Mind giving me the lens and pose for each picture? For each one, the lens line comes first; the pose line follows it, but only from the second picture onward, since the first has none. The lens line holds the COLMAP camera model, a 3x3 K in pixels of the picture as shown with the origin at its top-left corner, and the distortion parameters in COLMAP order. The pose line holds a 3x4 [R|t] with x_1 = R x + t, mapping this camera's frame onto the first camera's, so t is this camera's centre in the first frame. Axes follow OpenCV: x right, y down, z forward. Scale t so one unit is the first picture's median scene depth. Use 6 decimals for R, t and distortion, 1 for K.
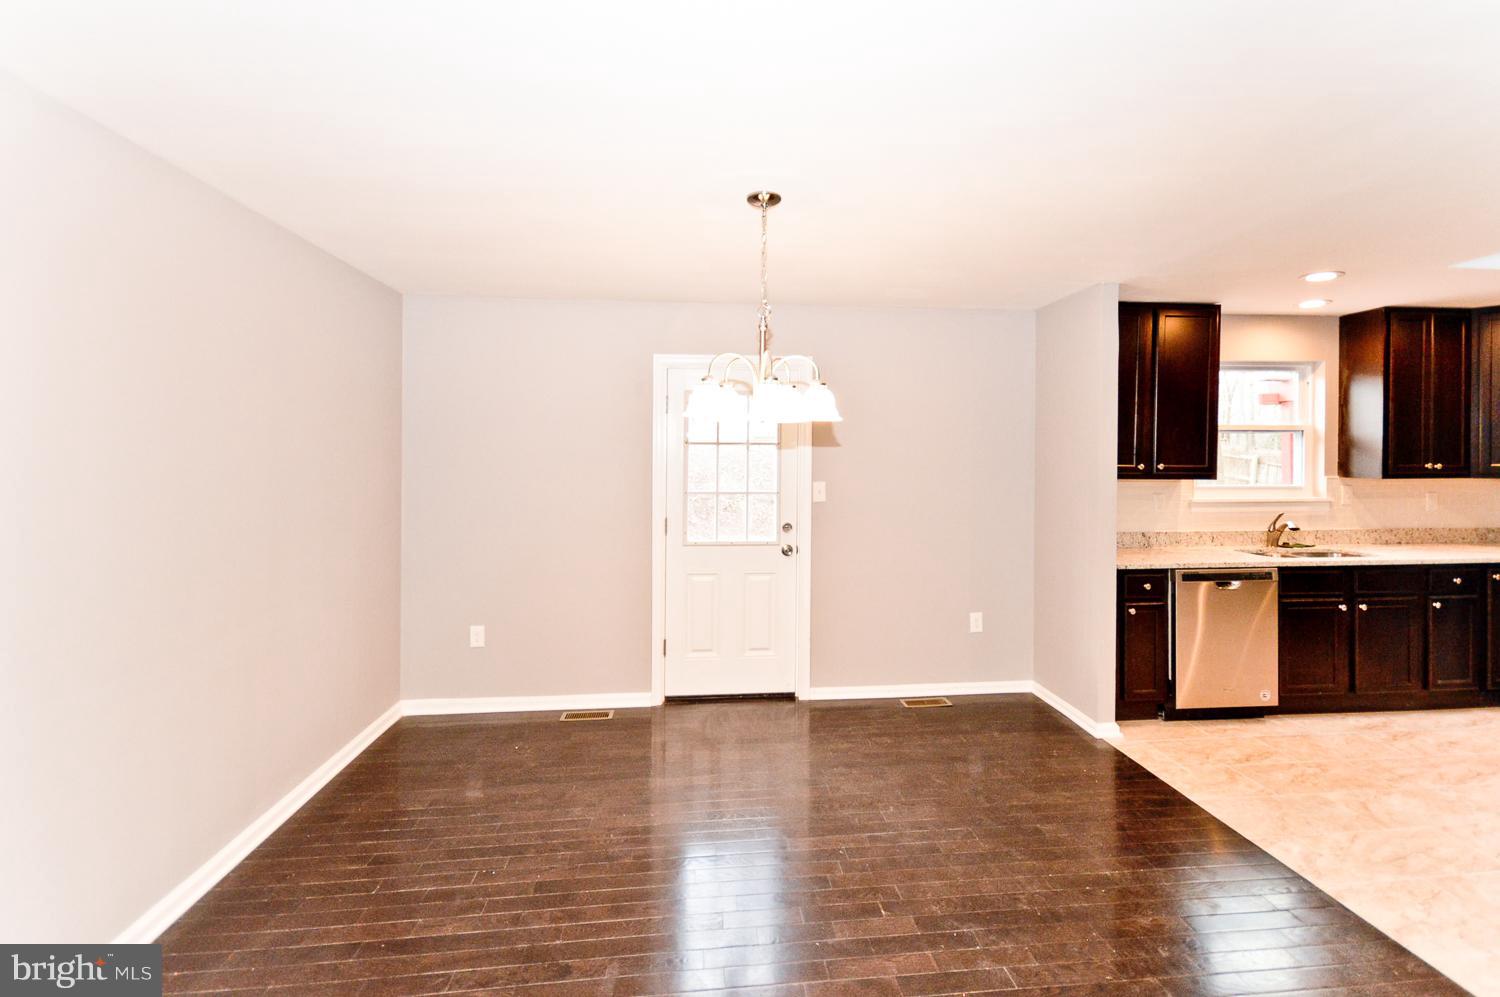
lens RADIAL K [[708.9, 0, 765.7], [0, 708.9, 459.1], [0, 0, 1]] dist [0.031134, -0.009899]
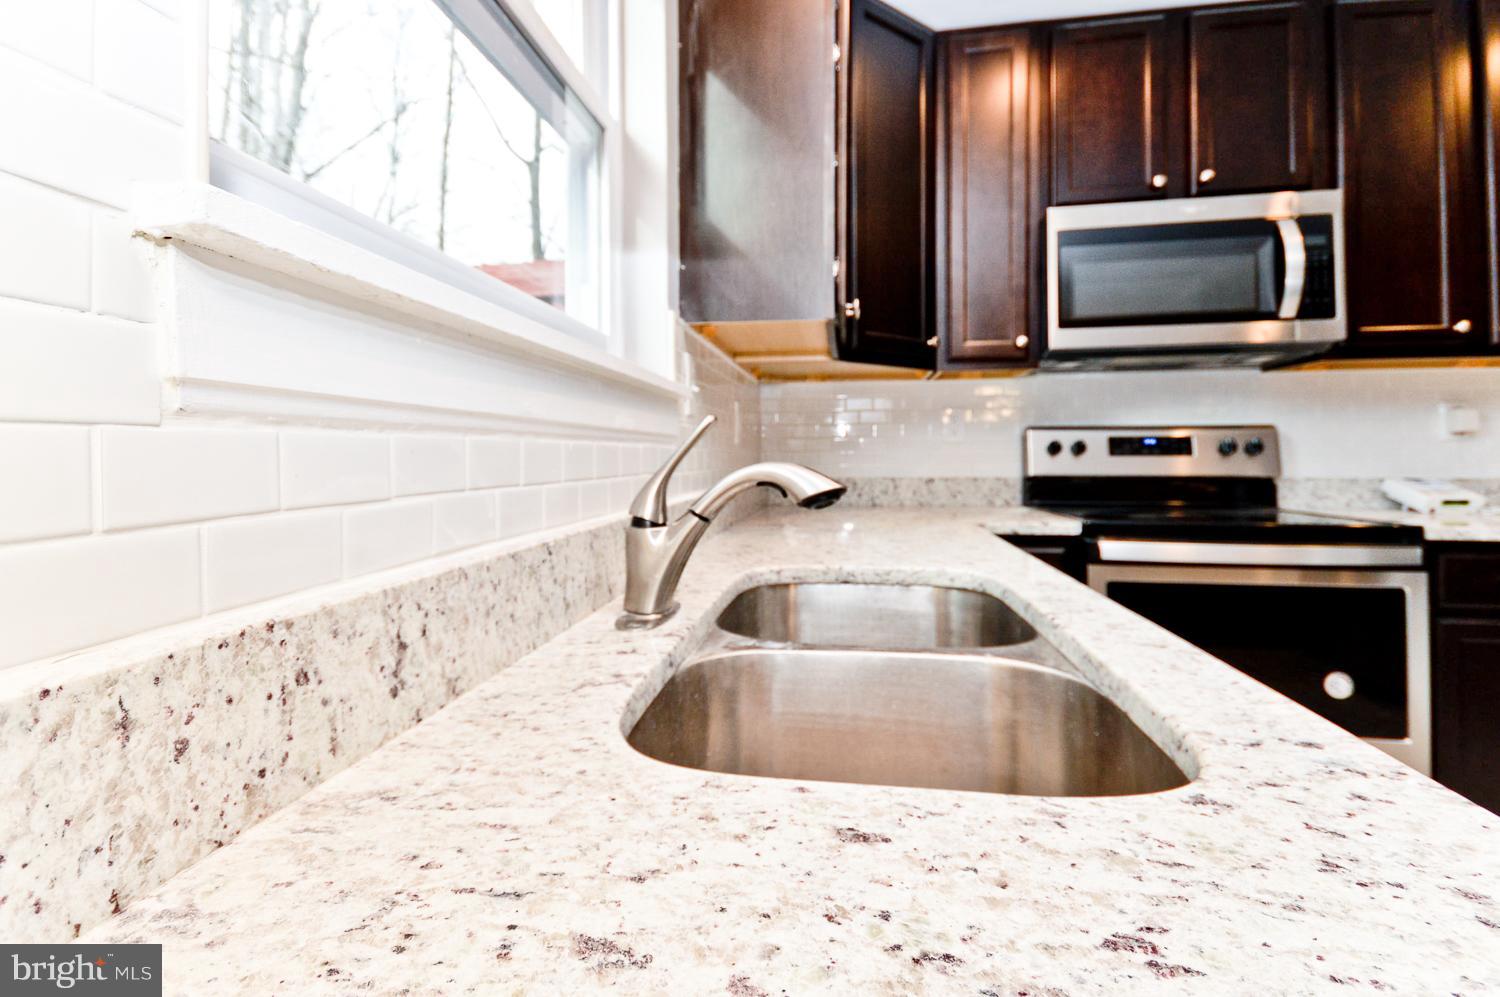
lens RADIAL K [[676.4, 0, 727.6], [0, 676.4, 459.0], [0, 0, 1]] dist [0.000214, -0.000275]
pose [[0.266351, -0.004016, 0.963868, 0.583634], [0.013354, 0.999911, 0.000476, 0.088886], [-0.963784, 0.012744, 0.266381, 0.998250]]
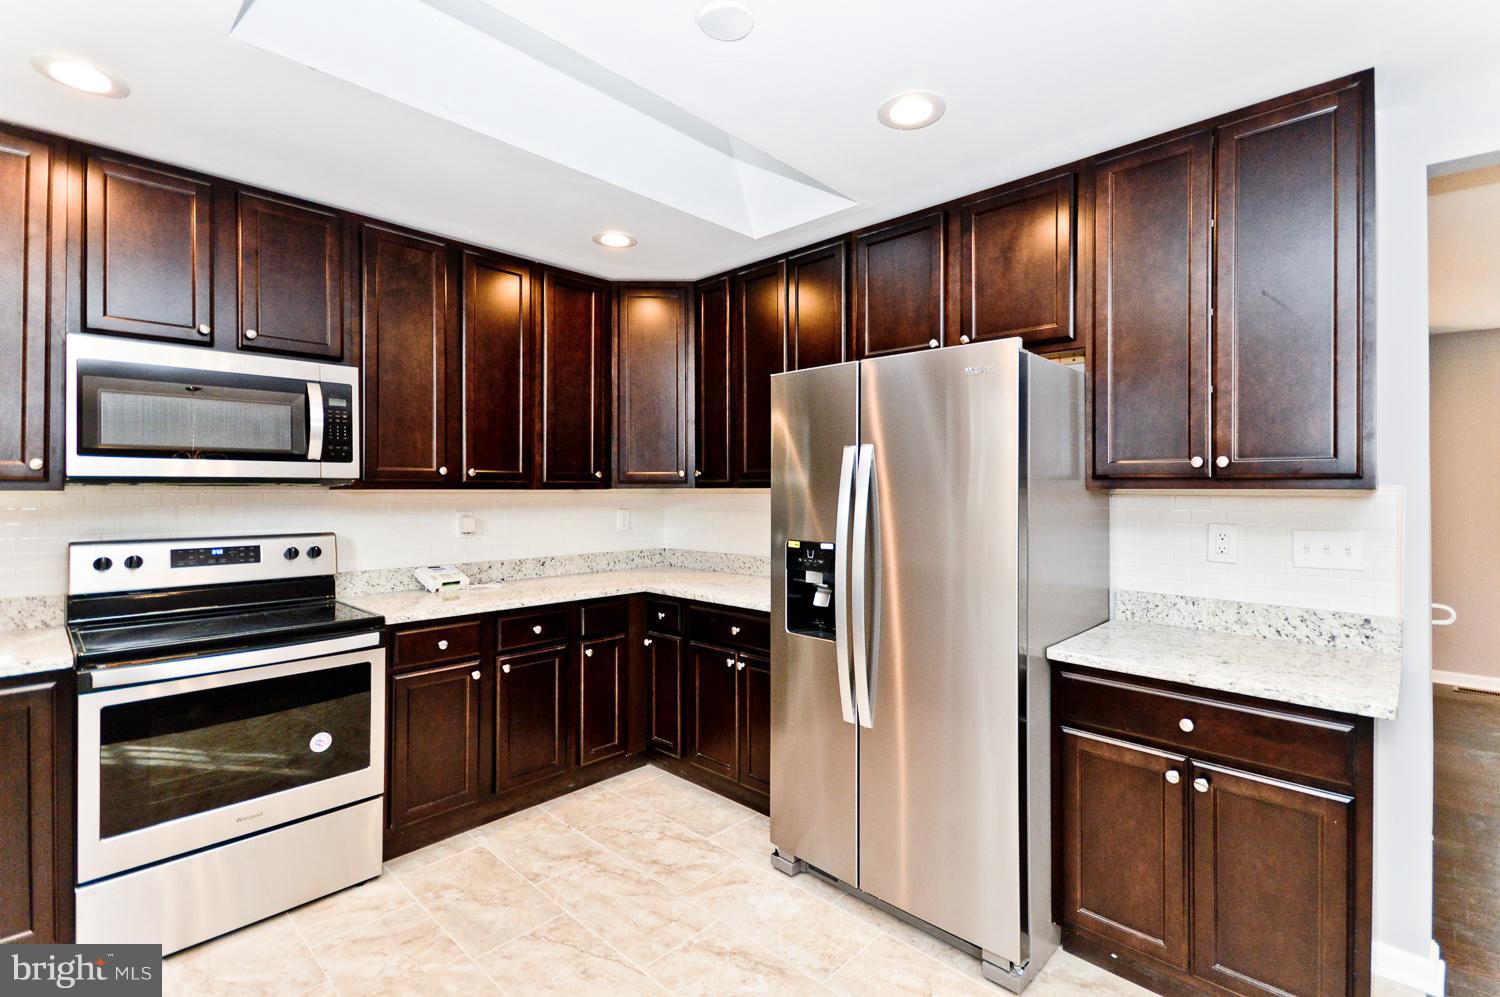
lens RADIAL K [[688.6, 0, 756.2], [0, 688.6, 486.2], [0, 0, 1]] dist [0.021193, -0.000276]
pose [[-0.649622, 0.001798, 0.760255, 0.423432], [0.005428, 0.999983, 0.002273, 0.026999], [-0.760238, 0.005604, -0.649621, 0.864347]]
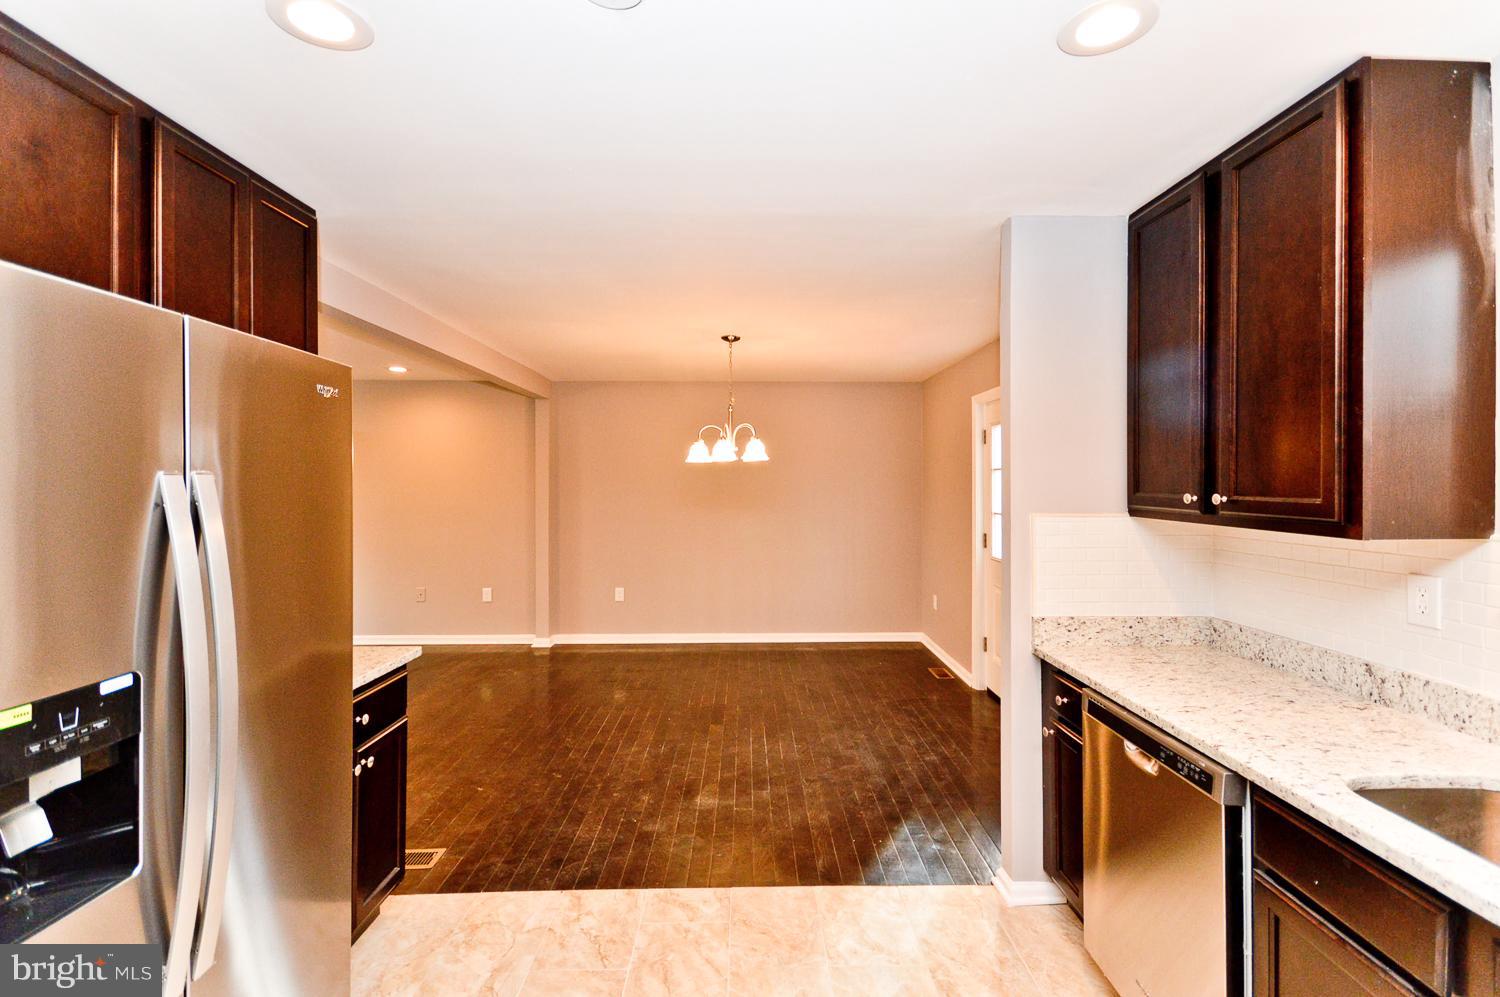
lens RADIAL K [[669.8, 0, 748.6], [0, 669.8, 477.0], [0, 0, 1]] dist [0.002464, -0.000507]
pose [[-0.099064, -0.008426, -0.995045, 1.009204], [-0.005878, 0.999952, -0.007883, 0.000733], [0.995064, 0.005068, -0.099109, 0.727926]]
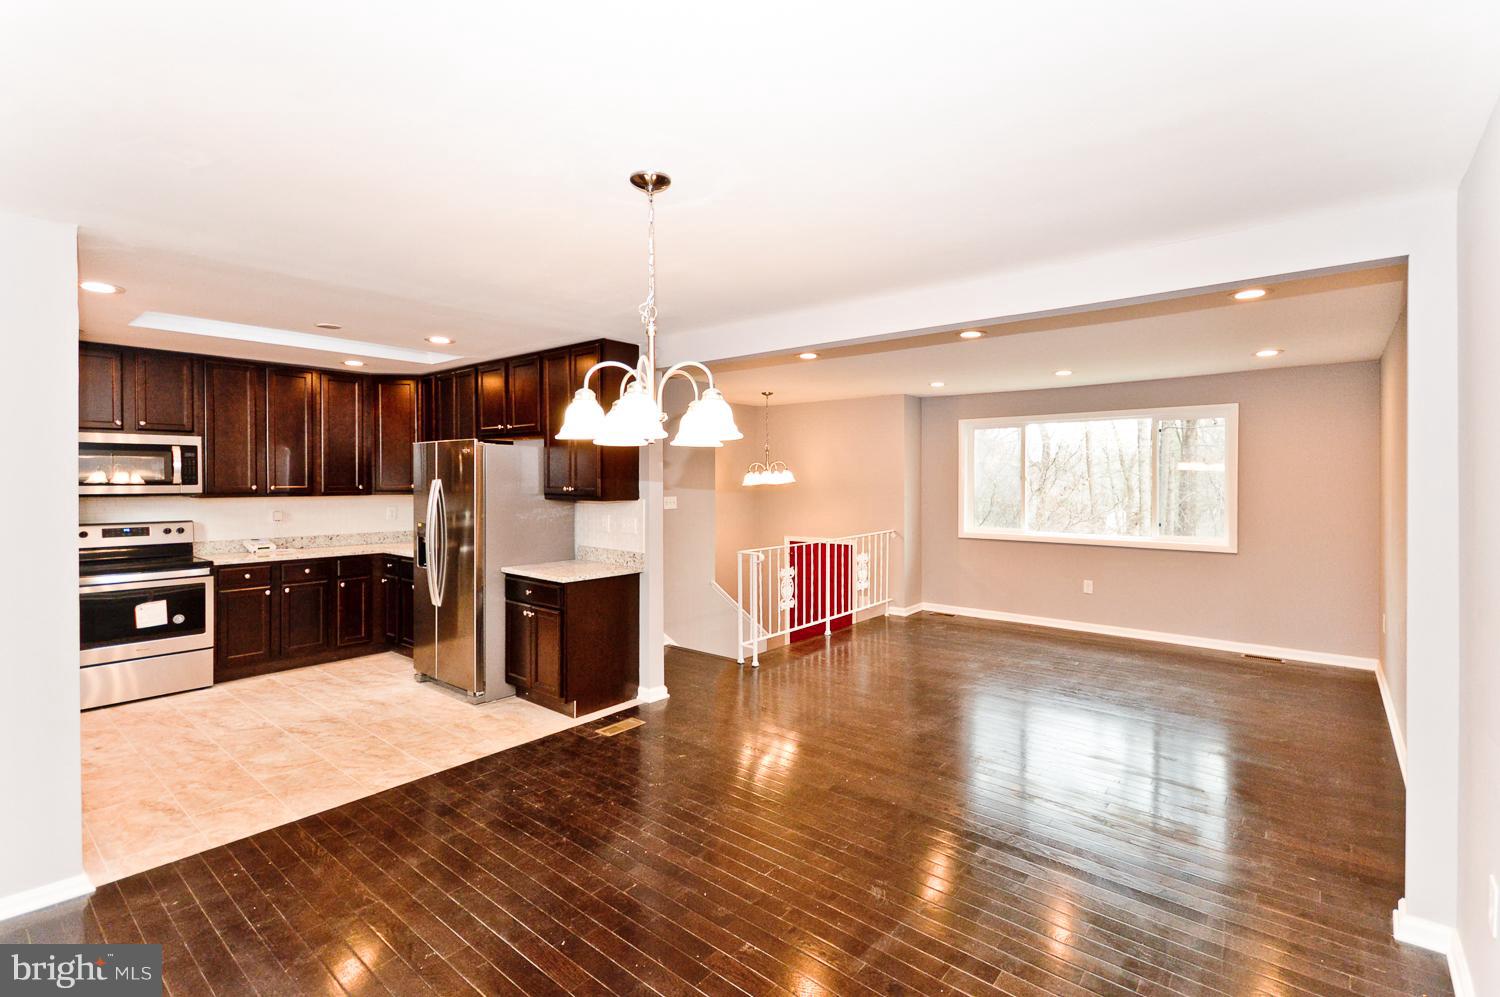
lens RADIAL K [[693.6, 0, 787.9], [0, 693.6, 481.9], [0, 0, 1]] dist [-0.001351, -0.000814]
pose [[-0.717786, -0.006018, 0.696238, -0.426886], [0.004635, 0.999899, 0.013421, -0.009421], [-0.696248, 0.012860, -0.717686, 0.887420]]
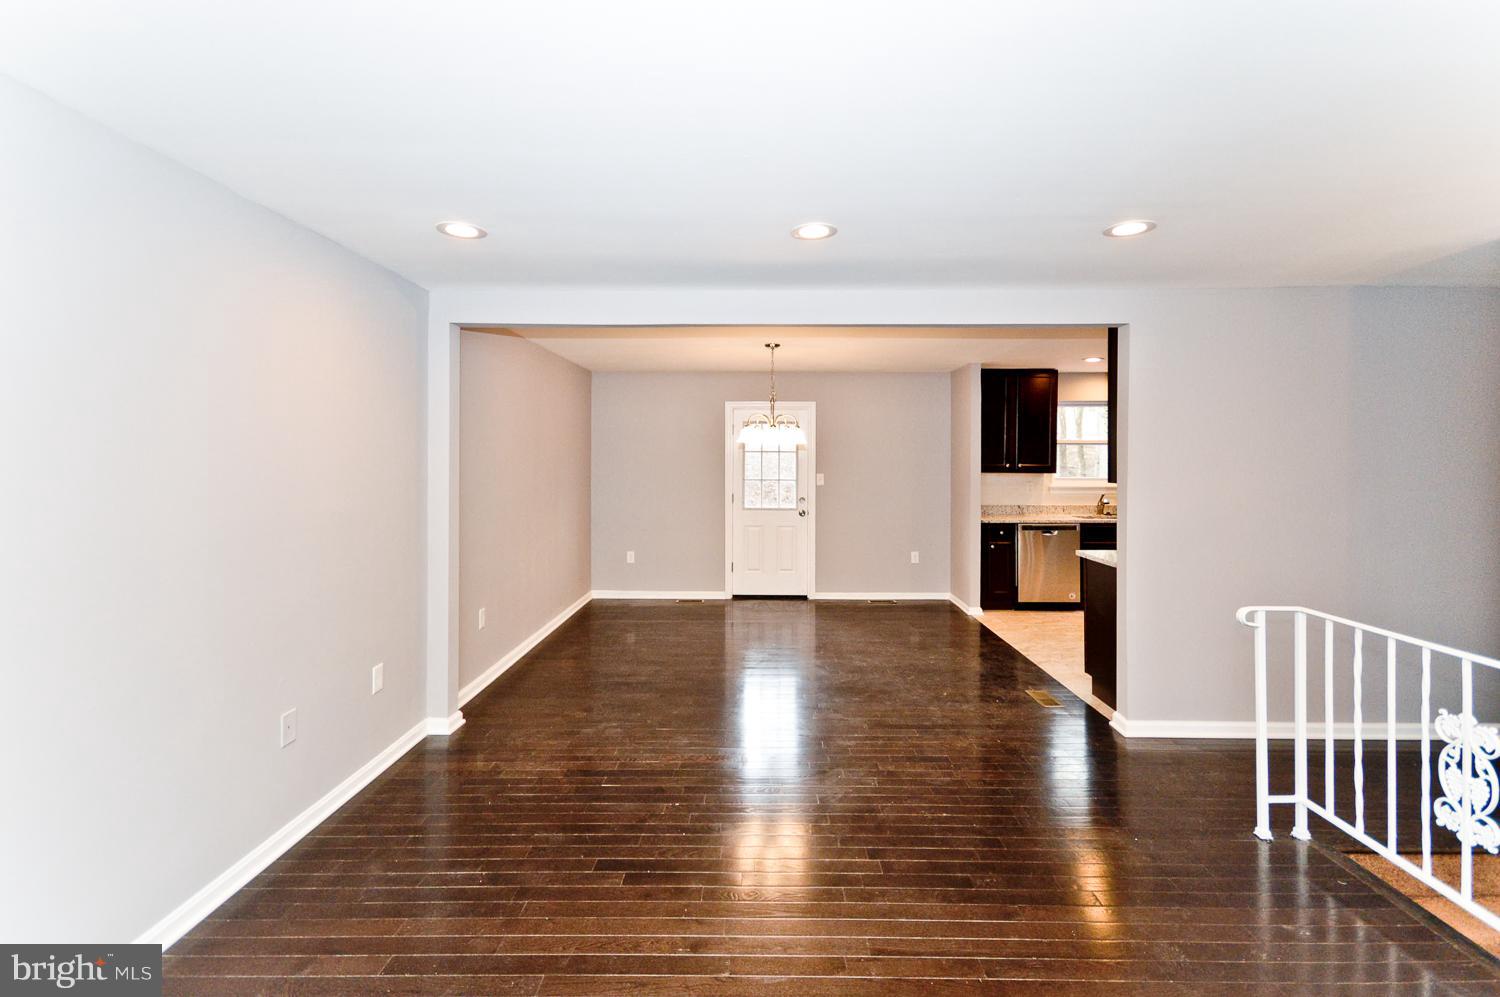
lens RADIAL K [[678.9, 0, 759.2], [0, 678.9, 453.2], [0, 0, 1]] dist [-0.000347, -0.000620]
pose [[0.993308, 0.000614, -0.115491, 0.120203], [-0.002061, 0.999921, -0.012406, 0.002849], [0.115474, 0.012561, 0.993231, -0.674650]]
